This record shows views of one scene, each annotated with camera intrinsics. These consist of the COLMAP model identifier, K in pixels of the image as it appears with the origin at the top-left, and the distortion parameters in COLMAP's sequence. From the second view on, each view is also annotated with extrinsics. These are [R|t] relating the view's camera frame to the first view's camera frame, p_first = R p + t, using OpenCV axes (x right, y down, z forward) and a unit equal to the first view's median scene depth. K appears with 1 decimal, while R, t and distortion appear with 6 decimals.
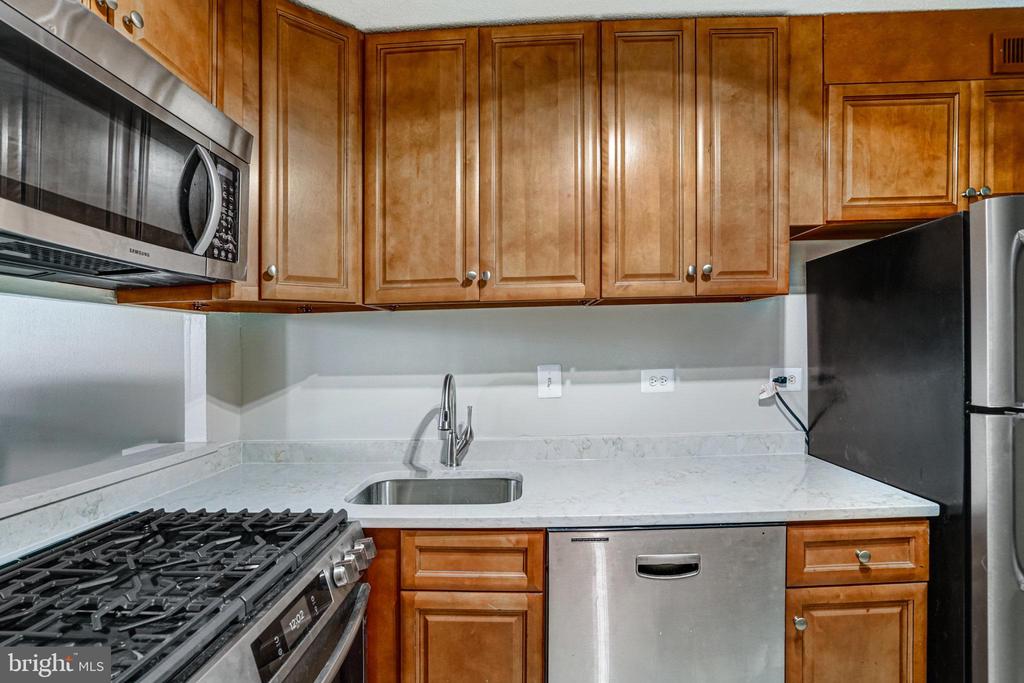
lens RADIAL K [[486.6, 0, 502.4], [0, 486.6, 353.8], [0, 0, 1]] dist [-0.054445, 0.019499]
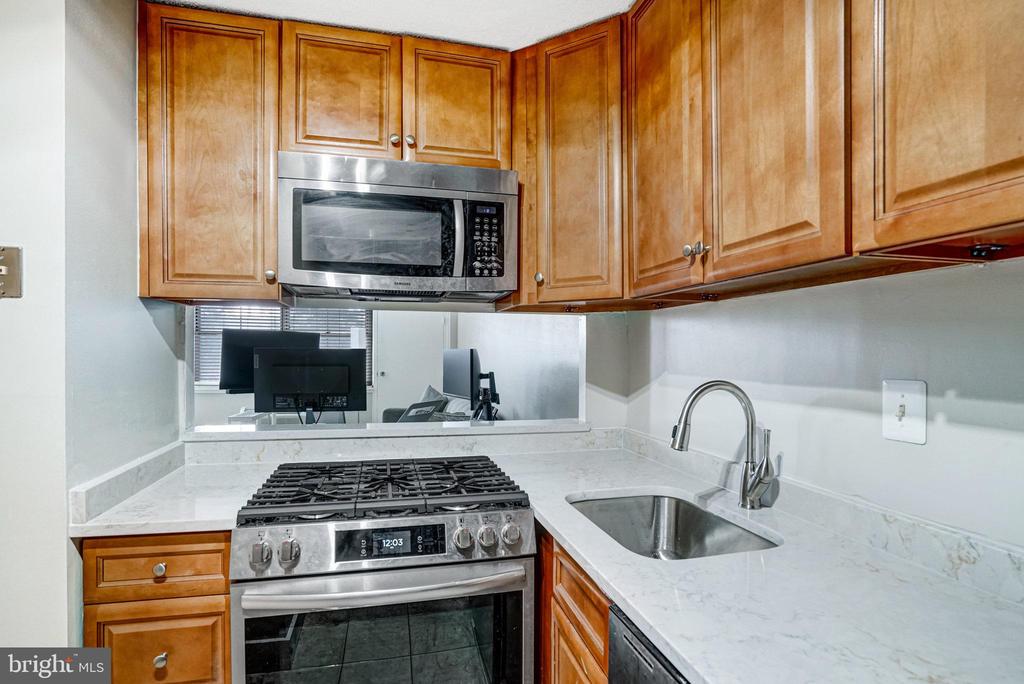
lens RADIAL K [[497.0, 0, 512.0], [0, 497.0, 342.0], [0, 0, 1]] dist [-0.004586, -0.000243]
pose [[0.320785, 0.007209, -0.947124, 0.571417], [-0.021925, 0.999760, 0.000184, -0.012908], [0.946898, 0.020706, 0.320866, 0.485634]]
